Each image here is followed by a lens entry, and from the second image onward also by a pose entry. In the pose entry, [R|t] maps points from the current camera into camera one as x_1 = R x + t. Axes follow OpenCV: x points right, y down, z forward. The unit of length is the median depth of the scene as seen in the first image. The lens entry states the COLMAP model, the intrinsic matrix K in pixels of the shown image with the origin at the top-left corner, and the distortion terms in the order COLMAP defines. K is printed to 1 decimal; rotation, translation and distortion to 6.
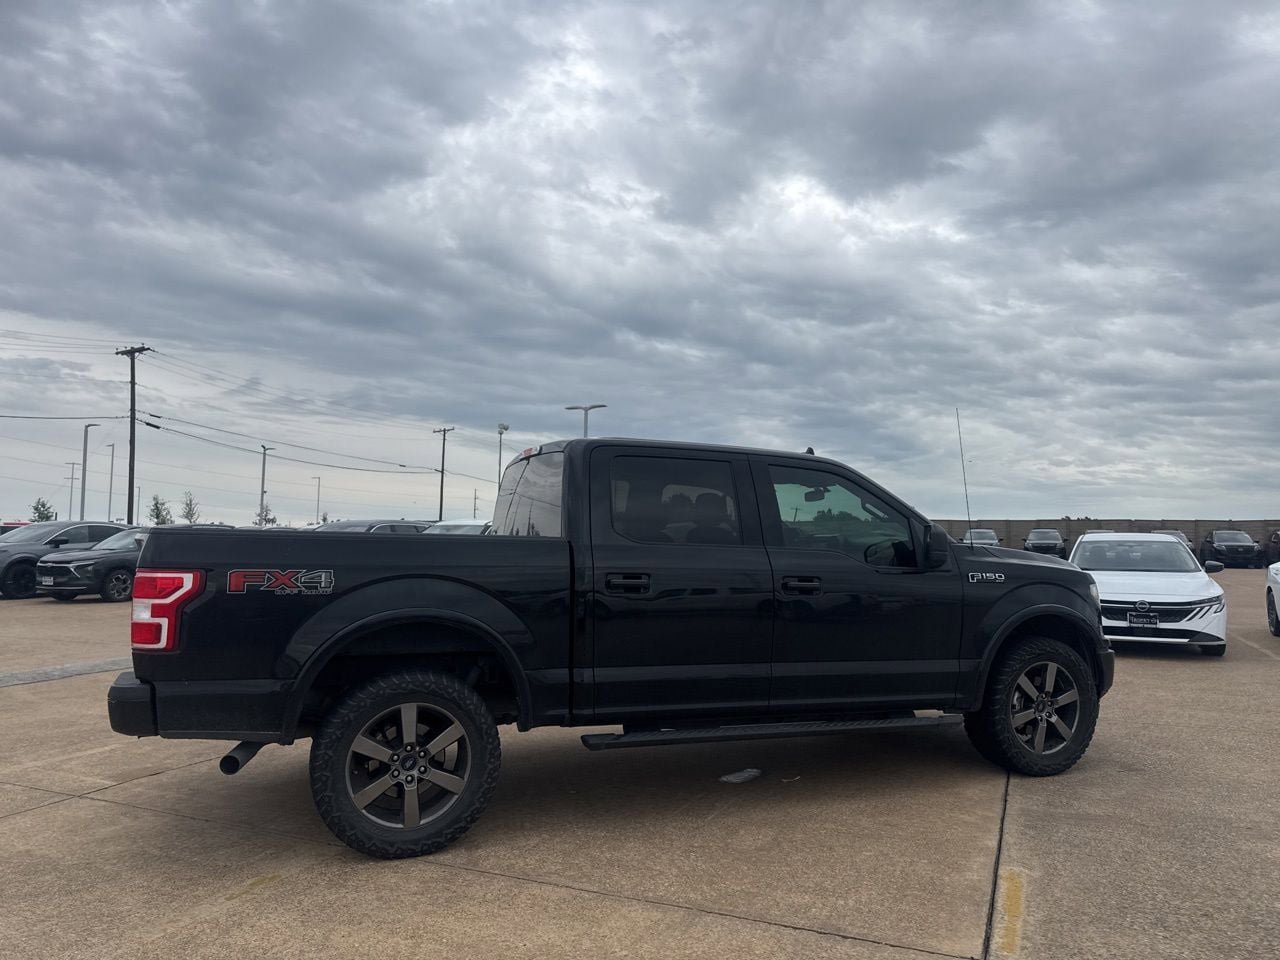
lens RADIAL K [[897.0, 0, 634.3], [0, 897.0, 506.3], [0, 0, 1]] dist [0.042078, -0.053802]
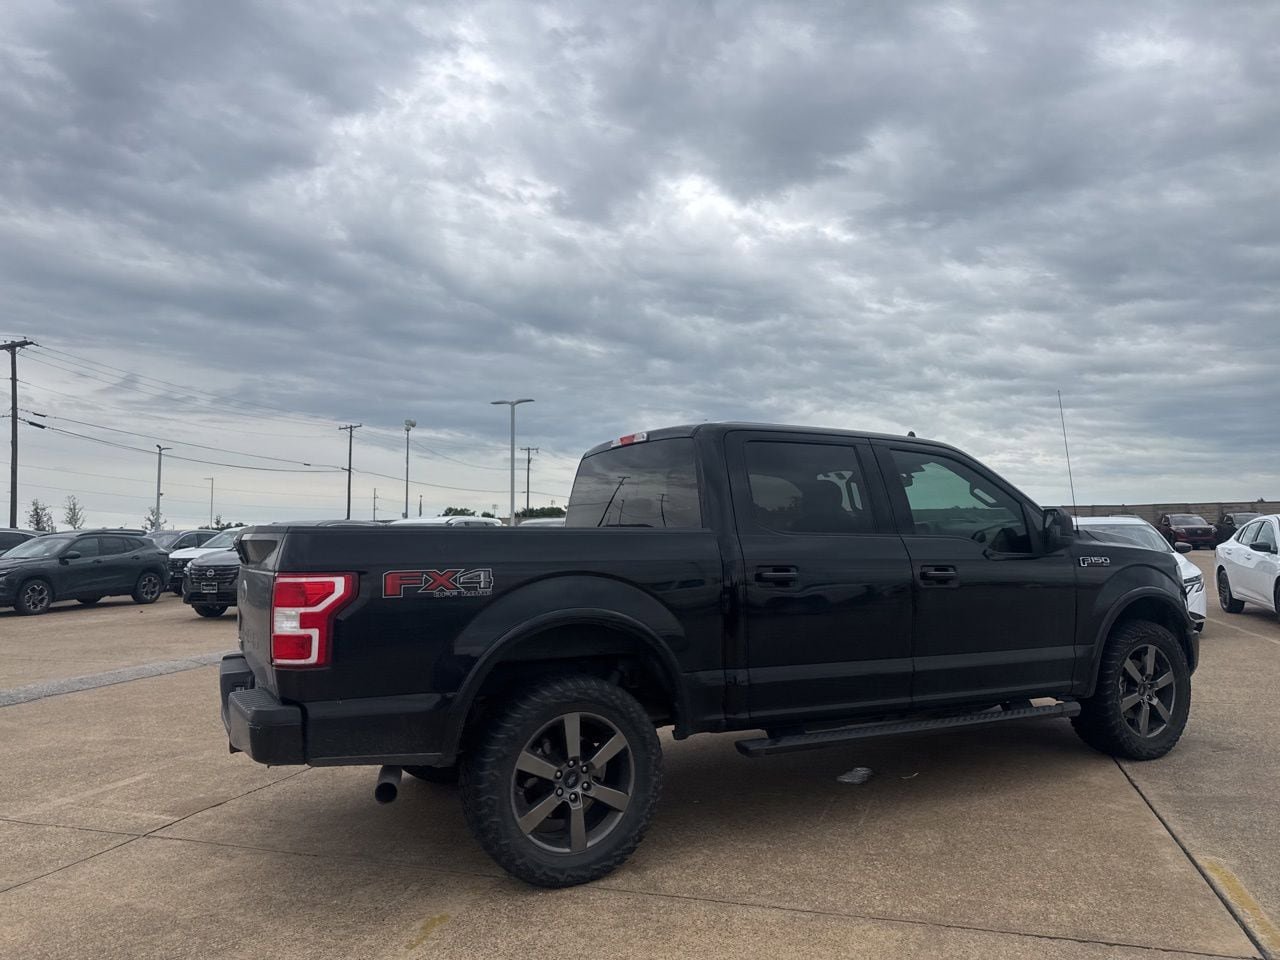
lens RADIAL K [[897.0, 0, 631.8], [0, 897.0, 497.9], [0, 0, 1]] dist [0.042078, -0.053802]
pose [[0.994269, -0.017532, 0.105456, -0.242909], [0.018015, 0.999831, -0.003631, 0.004567], [-0.105375, 0.005510, 0.994417, 0.078651]]
